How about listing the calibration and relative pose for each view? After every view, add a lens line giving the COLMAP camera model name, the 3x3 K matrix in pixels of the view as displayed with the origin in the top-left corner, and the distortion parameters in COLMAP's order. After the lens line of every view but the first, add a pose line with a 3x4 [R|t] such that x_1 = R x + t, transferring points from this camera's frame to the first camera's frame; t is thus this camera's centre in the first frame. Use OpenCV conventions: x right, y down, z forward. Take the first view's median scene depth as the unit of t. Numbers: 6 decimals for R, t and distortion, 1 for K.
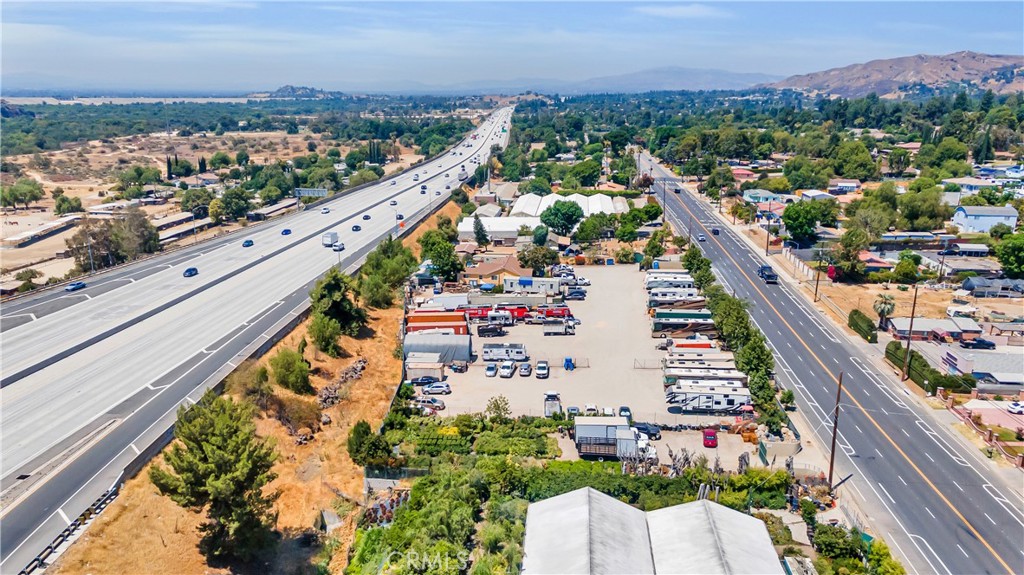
lens RADIAL K [[732.8, 0, 503.5], [0, 732.8, 289.2], [0, 0, 1]] dist [0.047253, -0.003311]
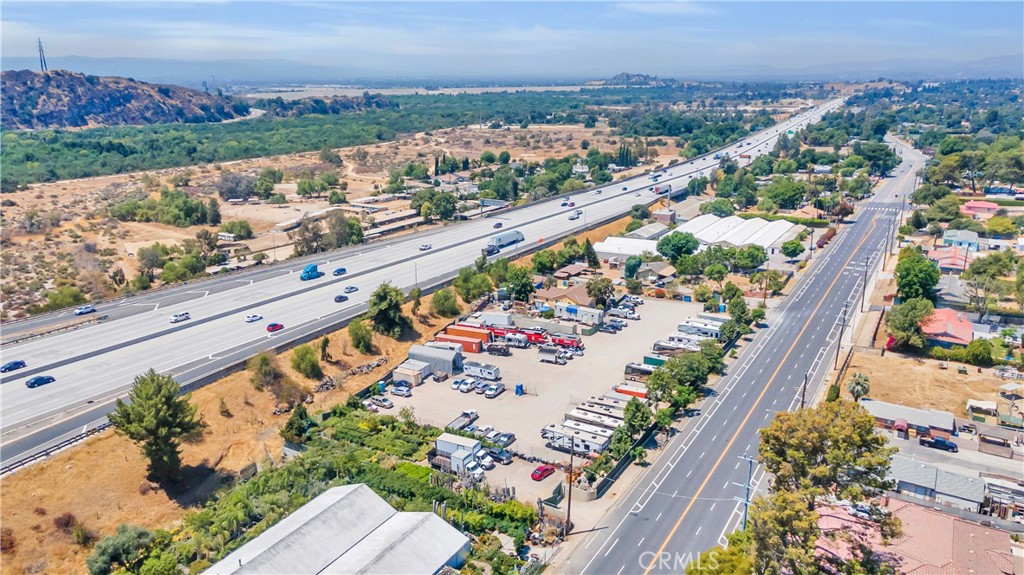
lens RADIAL K [[732.8, 0, 503.5], [0, 732.8, 289.2], [0, 0, 1]] dist [0.047253, -0.003311]
pose [[0.907127, 0.115672, -0.404649, 0.454424], [-0.108513, 0.993263, 0.040672, -0.089250], [0.406628, 0.007015, 0.913567, -0.070231]]
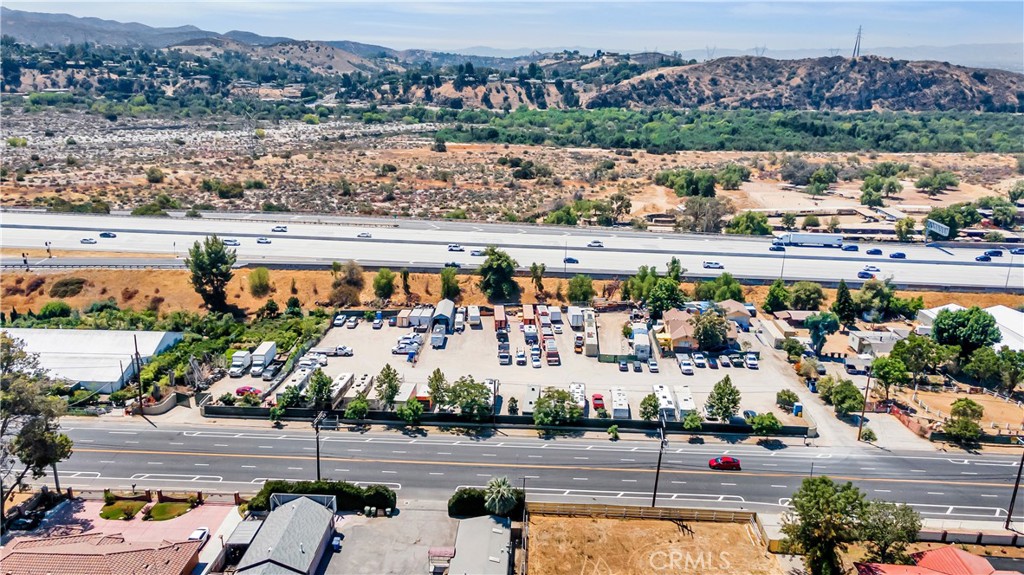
lens RADIAL K [[731.8, 0, 512.0], [0, 731.8, 287.5], [0, 0, 1]] dist [0.059878, 0.000302]
pose [[0.058212, 0.296230, -0.953341, 1.059080], [-0.270697, 0.923867, 0.270542, -0.326077], [0.960903, 0.242318, 0.133968, 0.845831]]
